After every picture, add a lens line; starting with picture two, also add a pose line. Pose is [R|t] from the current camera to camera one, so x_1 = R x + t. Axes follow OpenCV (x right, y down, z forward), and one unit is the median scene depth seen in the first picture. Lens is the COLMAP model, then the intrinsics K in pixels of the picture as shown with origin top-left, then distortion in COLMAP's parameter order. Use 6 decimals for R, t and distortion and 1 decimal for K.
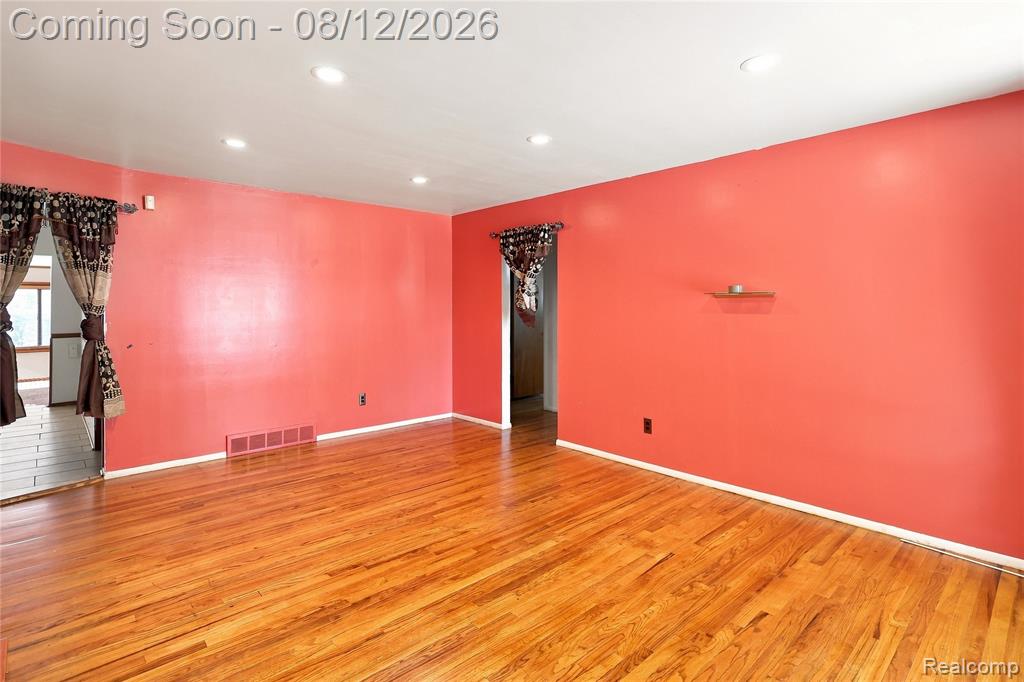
lens RADIAL K [[504.8, 0, 513.6], [0, 504.8, 311.1], [0, 0, 1]] dist [-0.002607, 0.000205]
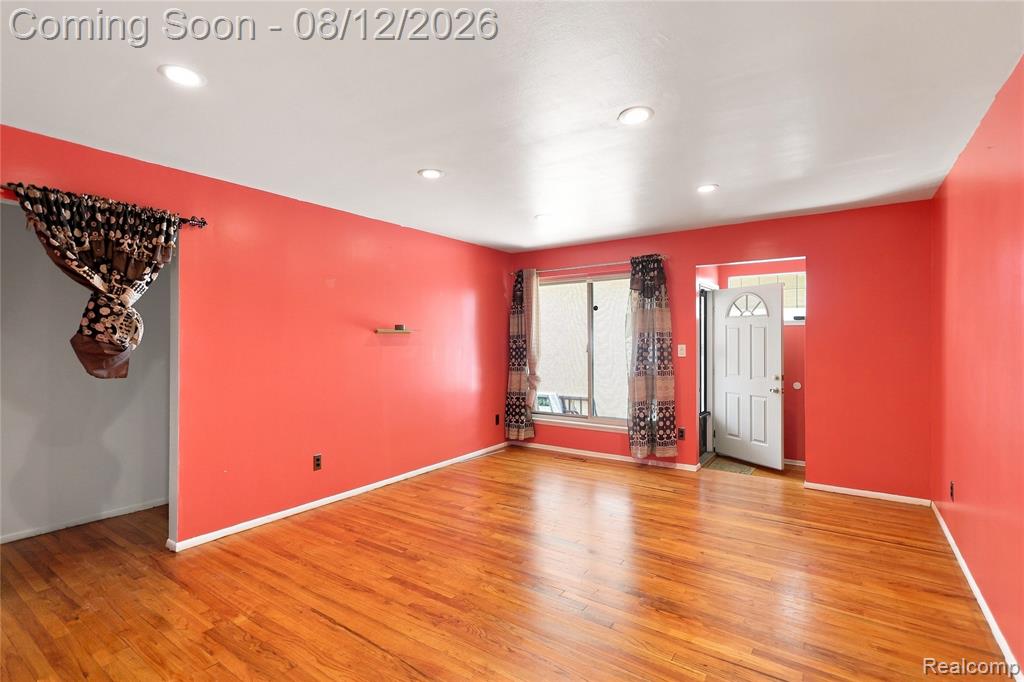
lens RADIAL K [[479.1, 0, 514.0], [0, 479.1, 335.4], [0, 0, 1]] dist [0.002051, 0.000765]
pose [[-0.208858, 0.007634, 0.977916, -0.856771], [0.010979, 0.999925, -0.005461, -0.011074], [-0.977884, 0.009596, -0.208926, 0.964544]]
